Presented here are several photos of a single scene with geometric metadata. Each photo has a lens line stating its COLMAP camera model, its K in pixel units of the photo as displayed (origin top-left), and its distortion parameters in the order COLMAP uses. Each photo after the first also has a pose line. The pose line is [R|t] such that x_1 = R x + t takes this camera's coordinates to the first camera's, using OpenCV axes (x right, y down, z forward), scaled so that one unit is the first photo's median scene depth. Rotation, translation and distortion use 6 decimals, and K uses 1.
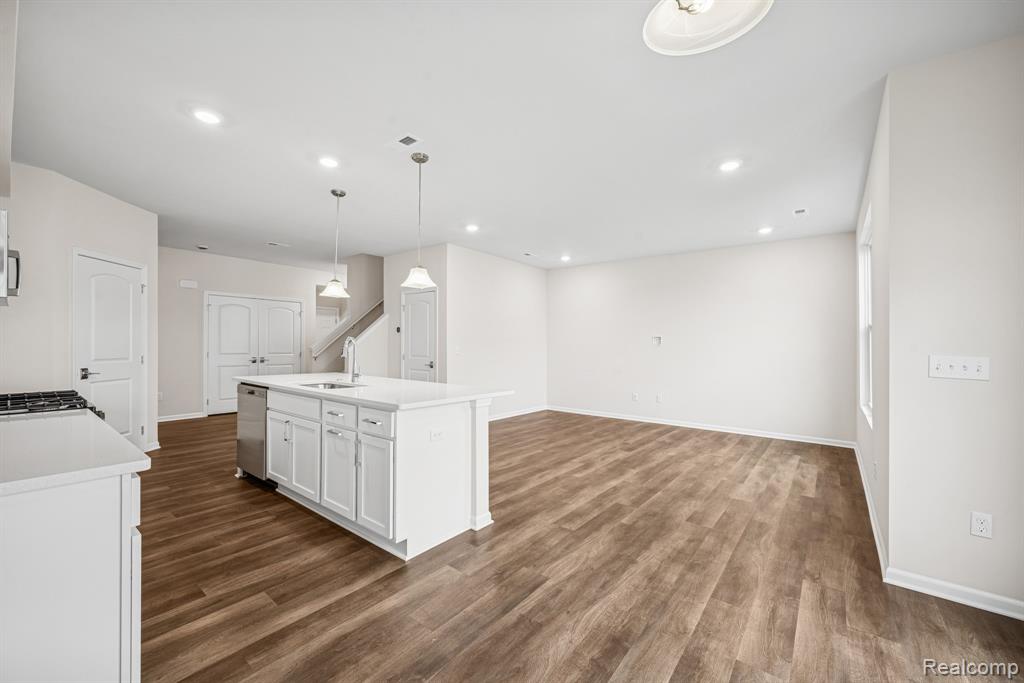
lens RADIAL K [[406.1, 0, 511.3], [0, 406.1, 345.4], [0, 0, 1]] dist [0.001373, 0.000155]
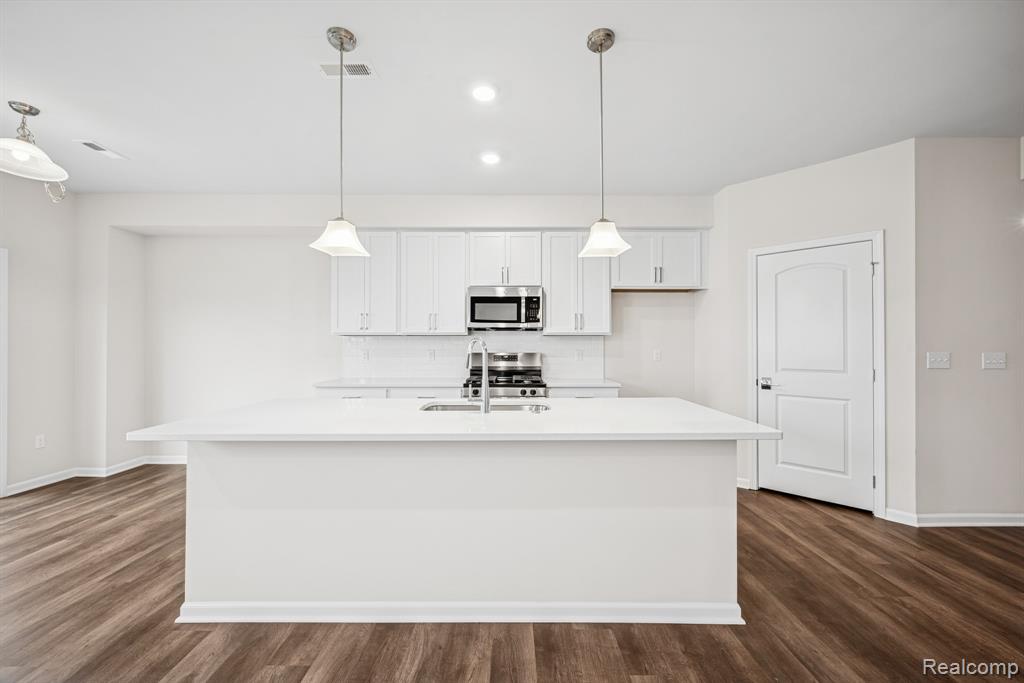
lens RADIAL K [[406.1, 0, 511.3], [0, 406.1, 345.4], [0, 0, 1]] dist [0.001373, 0.000155]
pose [[-0.784706, -0.012066, -0.619751, -0.078018], [-0.009852, 0.999927, -0.006992, -0.006115], [0.619790, 0.000619, -0.784768, 2.498894]]
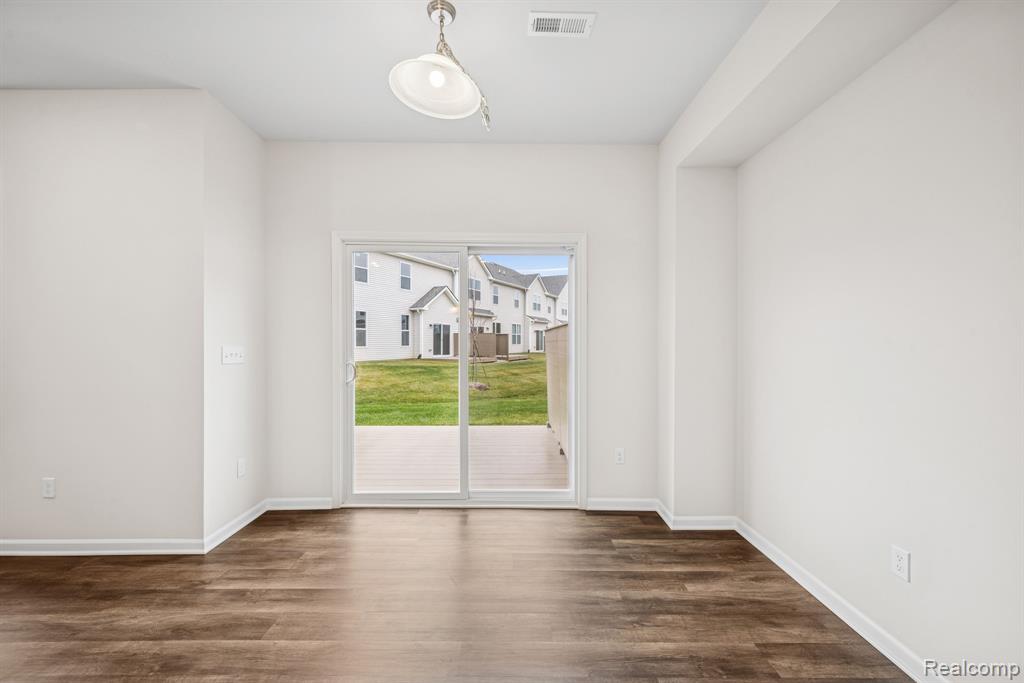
lens RADIAL K [[400.0, 0, 512.0], [0, 400.0, 341.5], [0, 0, 1]] dist [0.000543, 0.000075]
pose [[-0.624456, -0.008302, 0.781016, -0.454381], [-0.005217, 0.999966, 0.006458, -0.001782], [-0.781043, -0.000042, -0.624478, 1.070265]]
